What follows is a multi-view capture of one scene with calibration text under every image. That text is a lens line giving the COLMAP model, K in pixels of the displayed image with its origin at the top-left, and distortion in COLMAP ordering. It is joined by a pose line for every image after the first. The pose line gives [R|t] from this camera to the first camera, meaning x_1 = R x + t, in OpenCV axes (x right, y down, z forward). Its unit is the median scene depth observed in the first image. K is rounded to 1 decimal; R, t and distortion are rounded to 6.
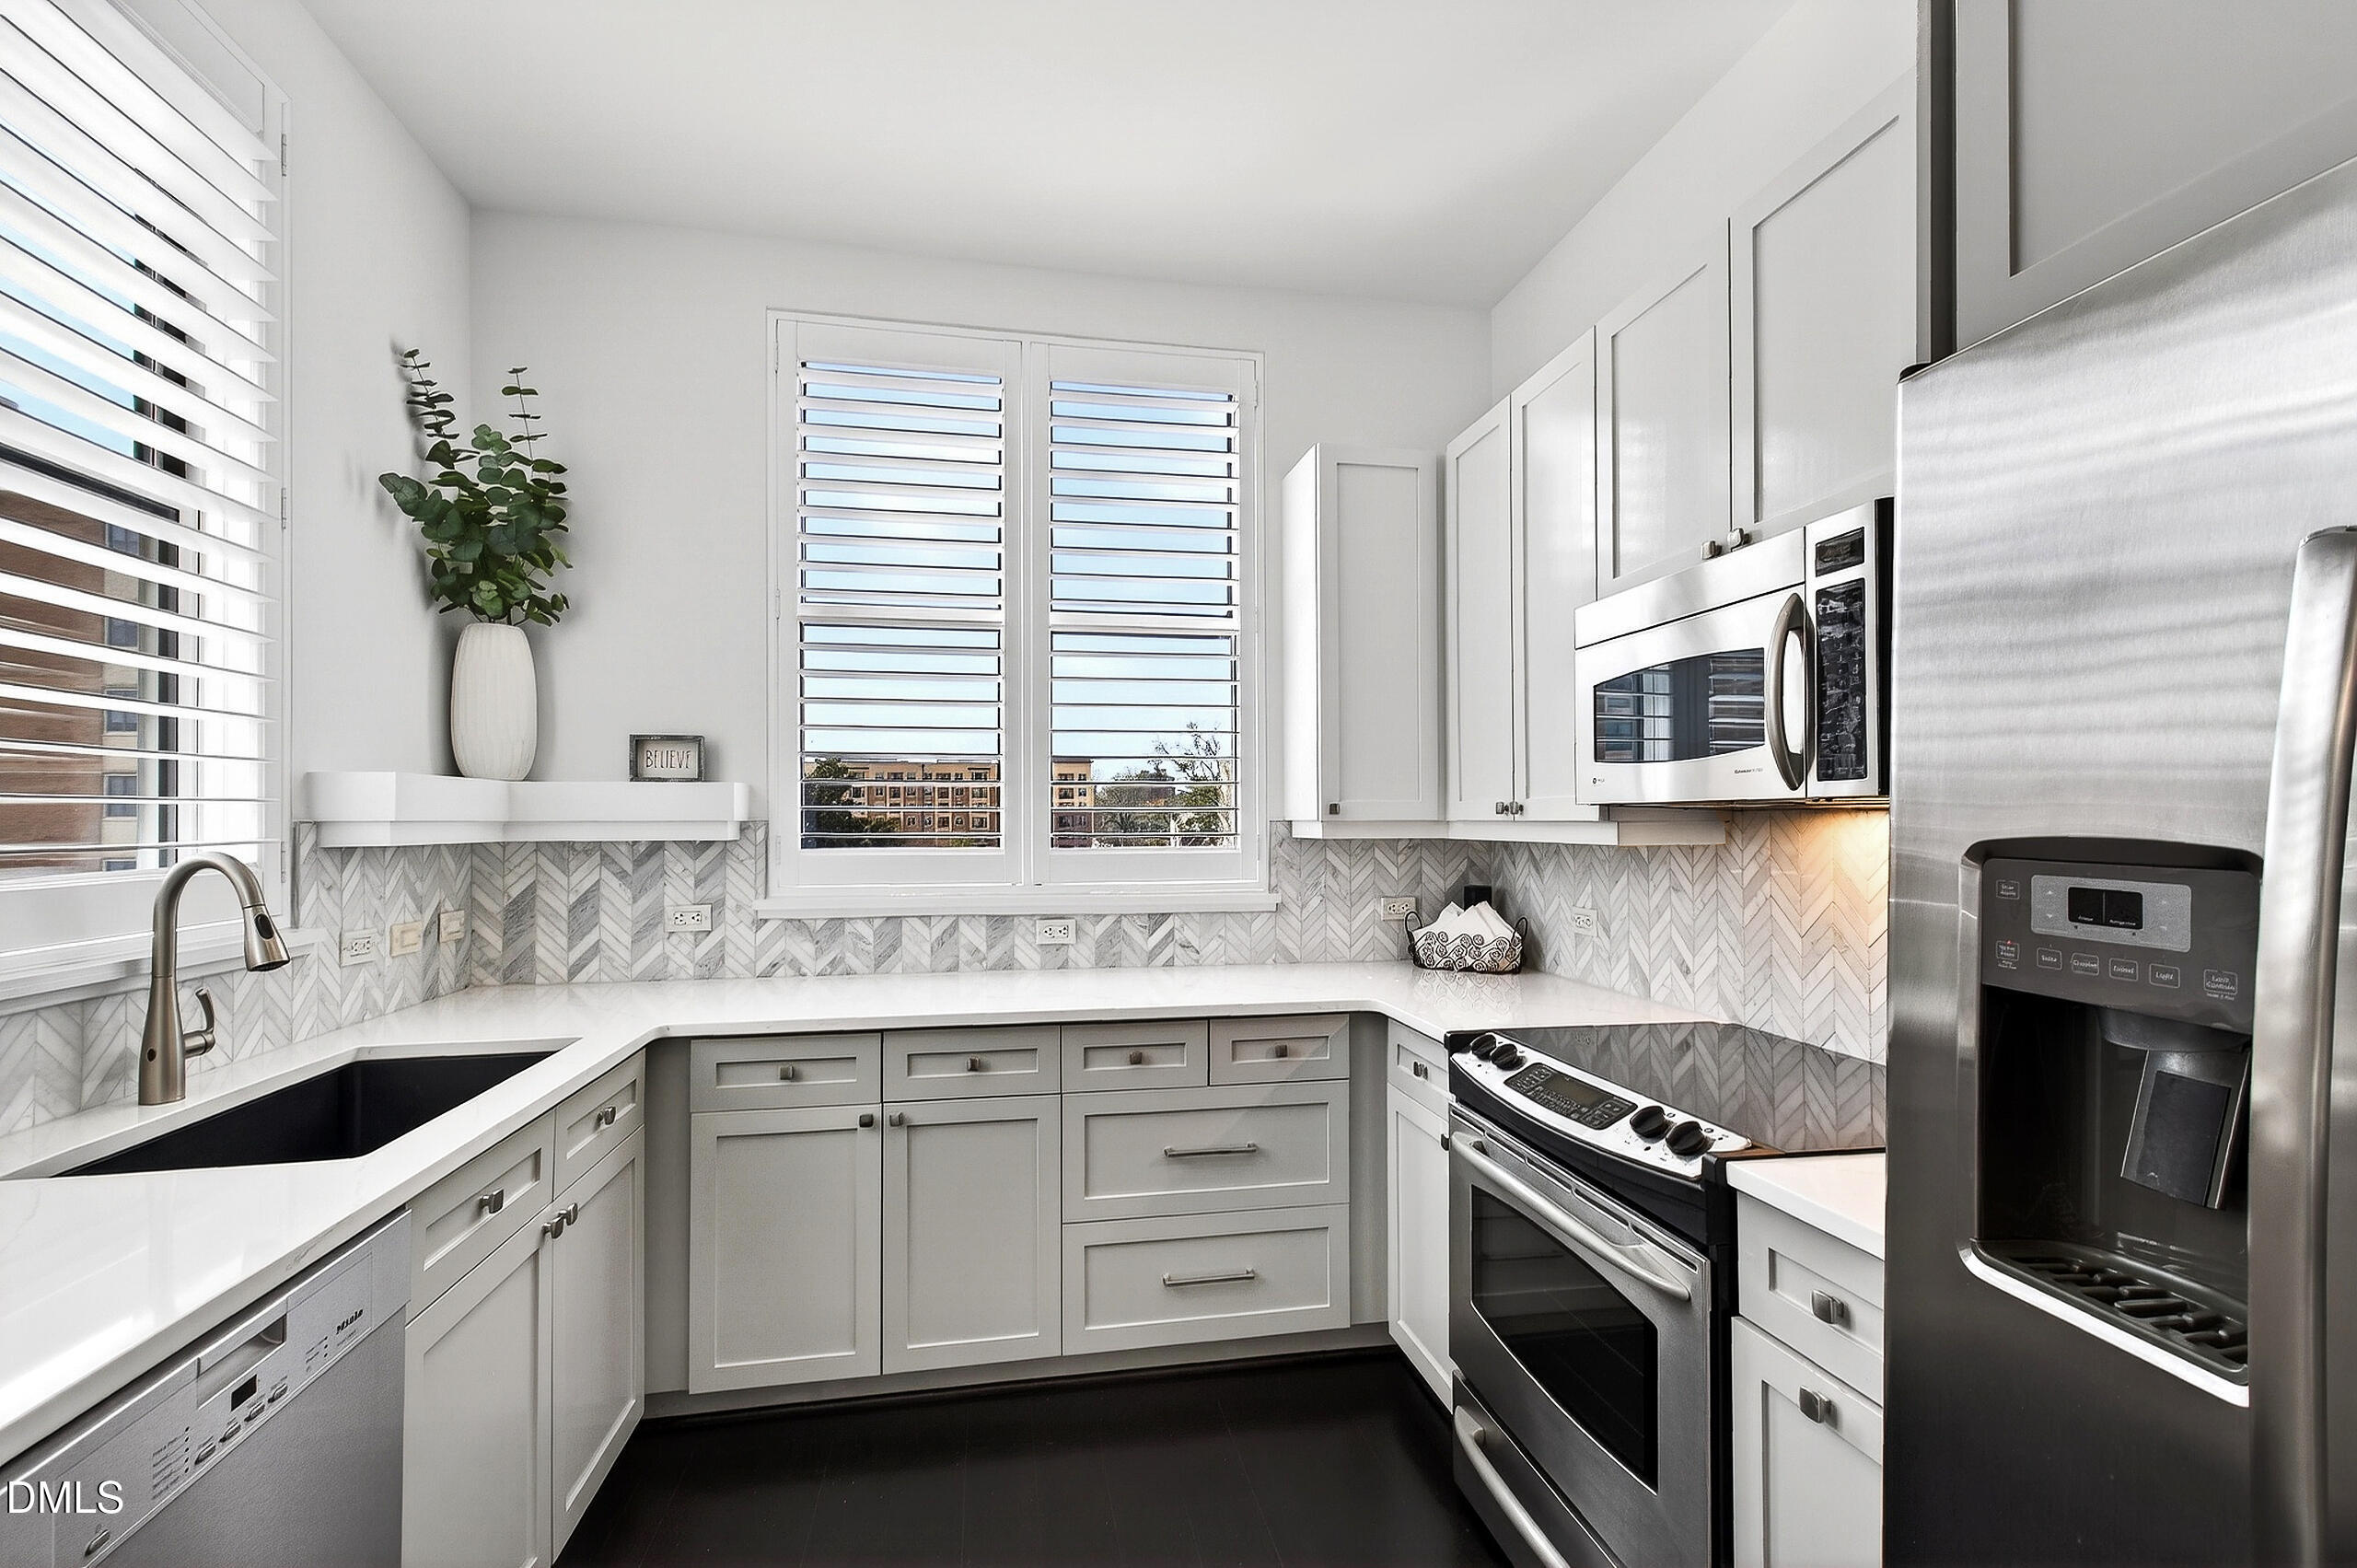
lens RADIAL K [[1036.4, 0, 1204.6], [0, 1036.4, 828.4], [0, 0, 1]] dist [-0.009098, 0.000053]
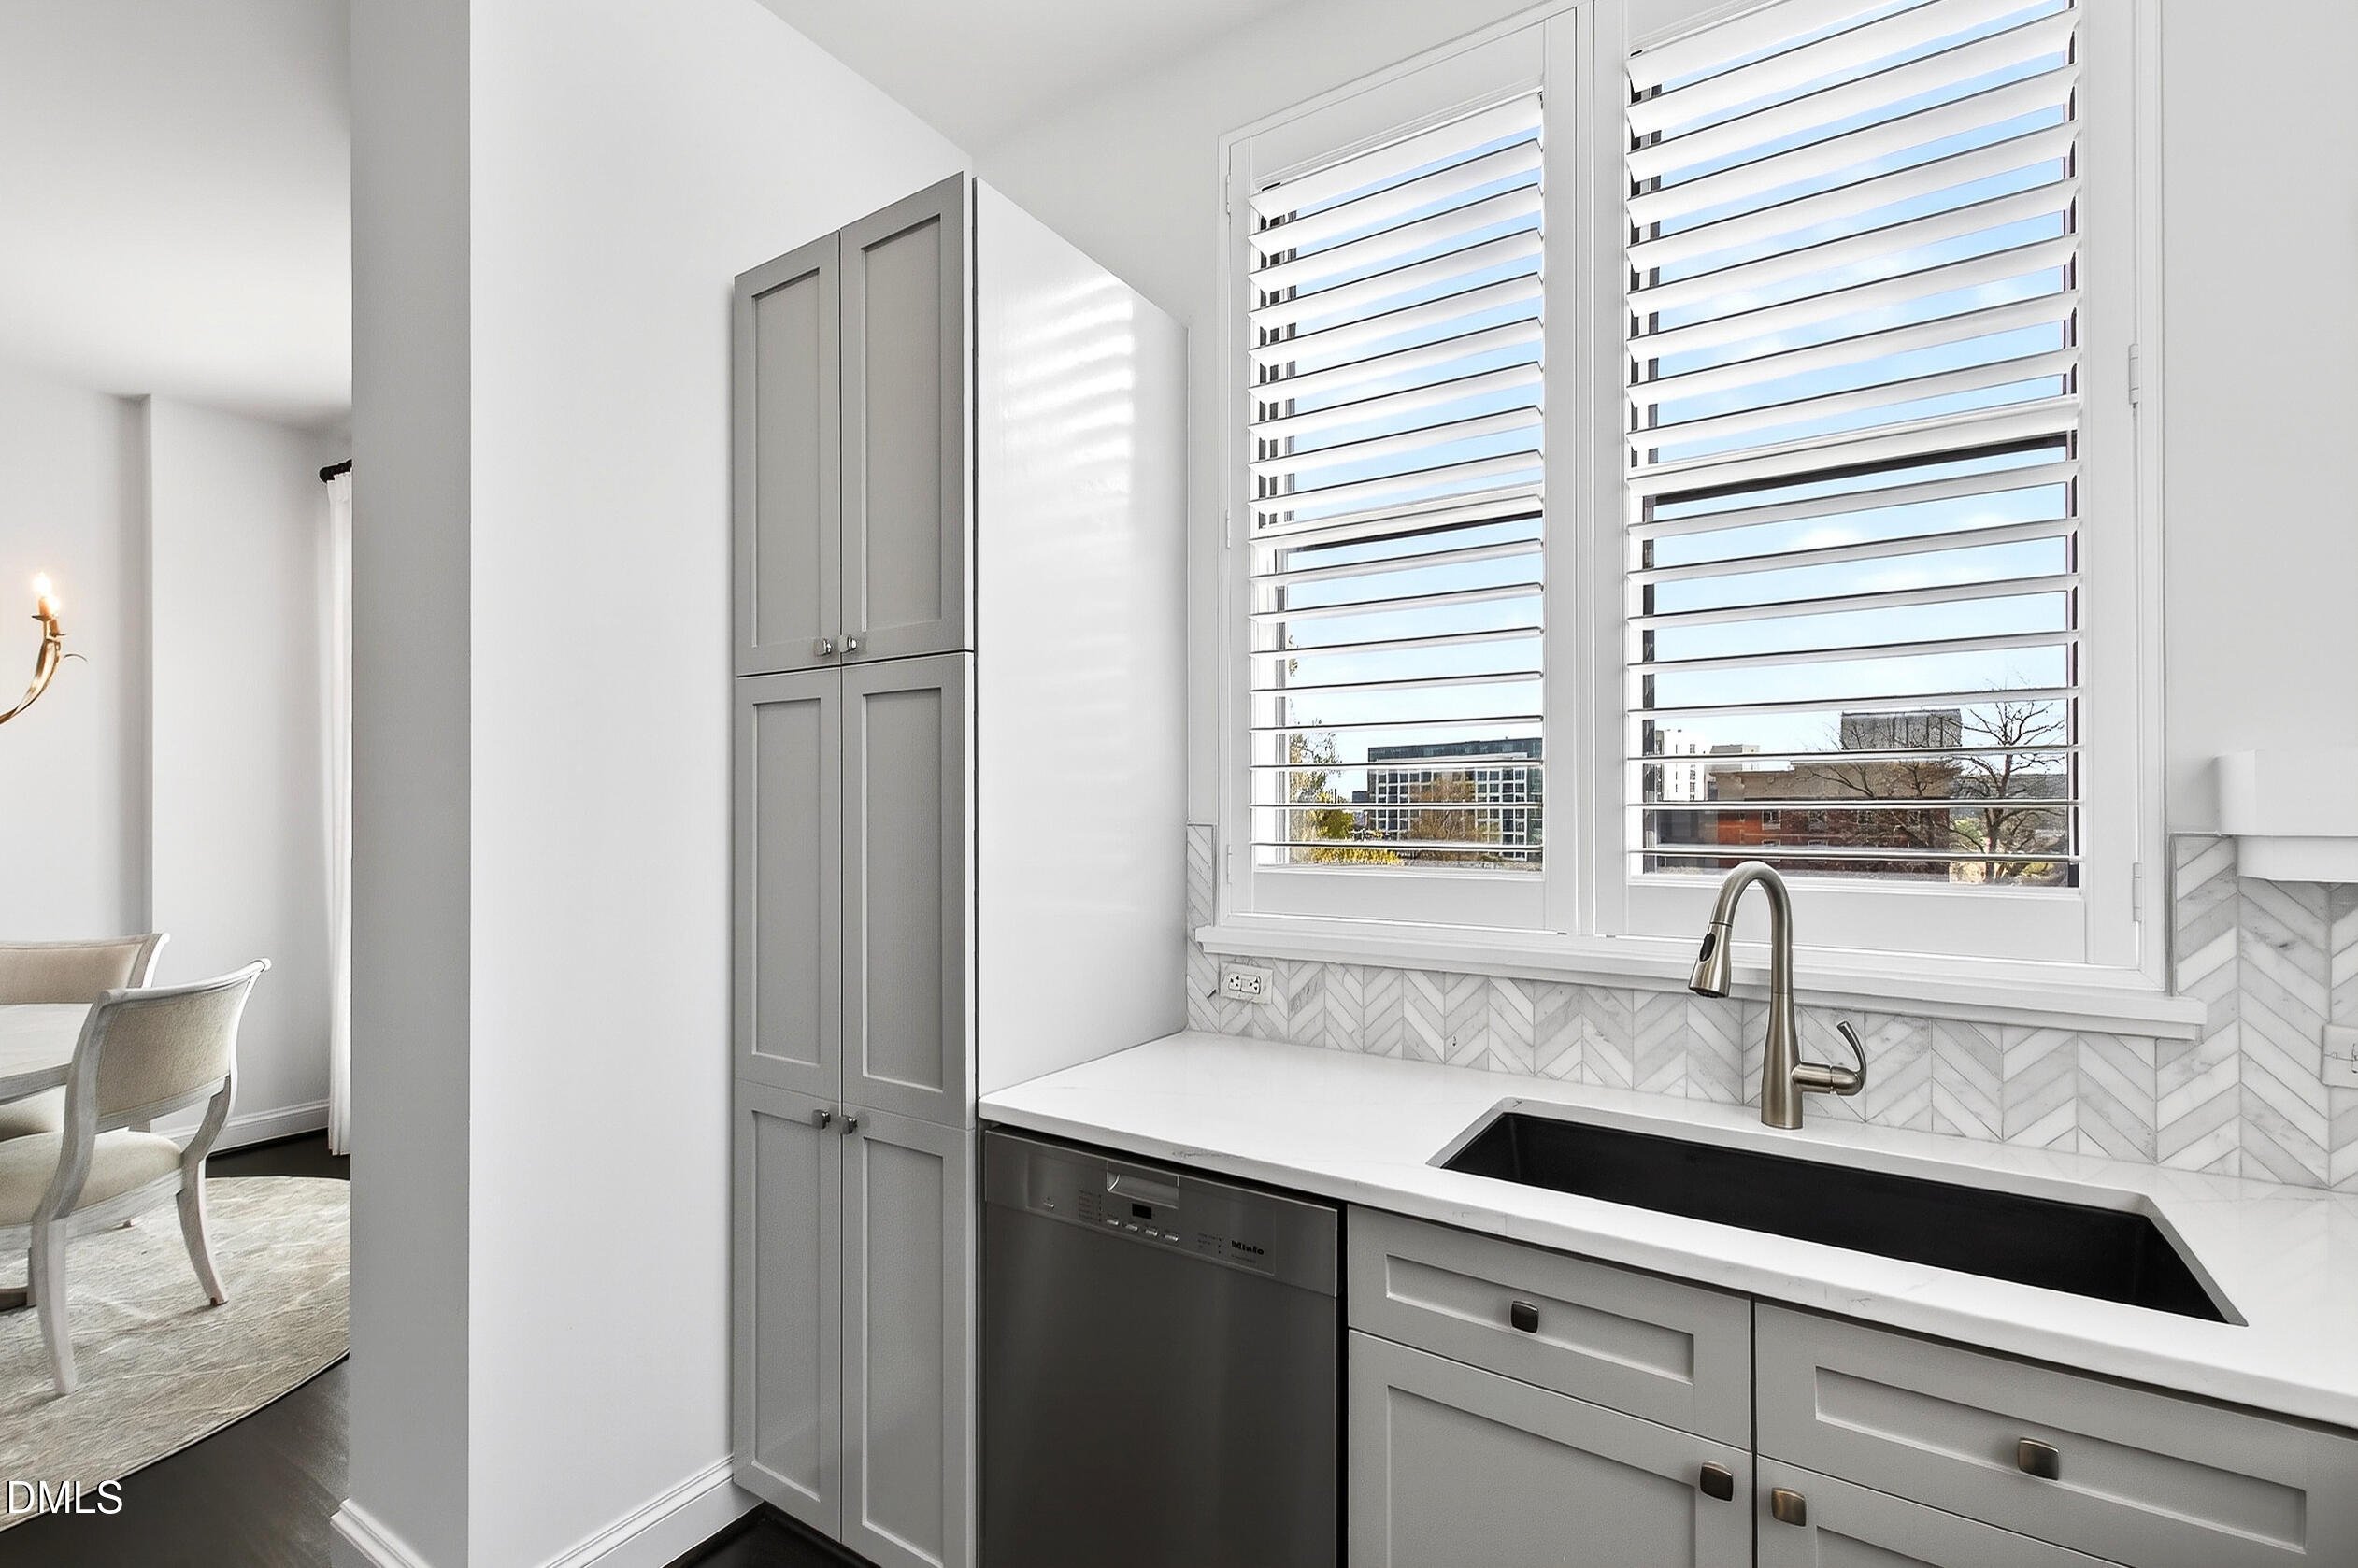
lens RADIAL K [[1036.8, 0, 1180.6], [0, 1036.8, 789.9], [0, 0, 1]] dist [-0.009098, 0.000053]
pose [[-0.699892, -0.002369, -0.714245, 0.033798], [-0.008059, 0.999957, 0.004580, -0.031138], [0.714203, 0.008962, -0.699881, 0.961193]]
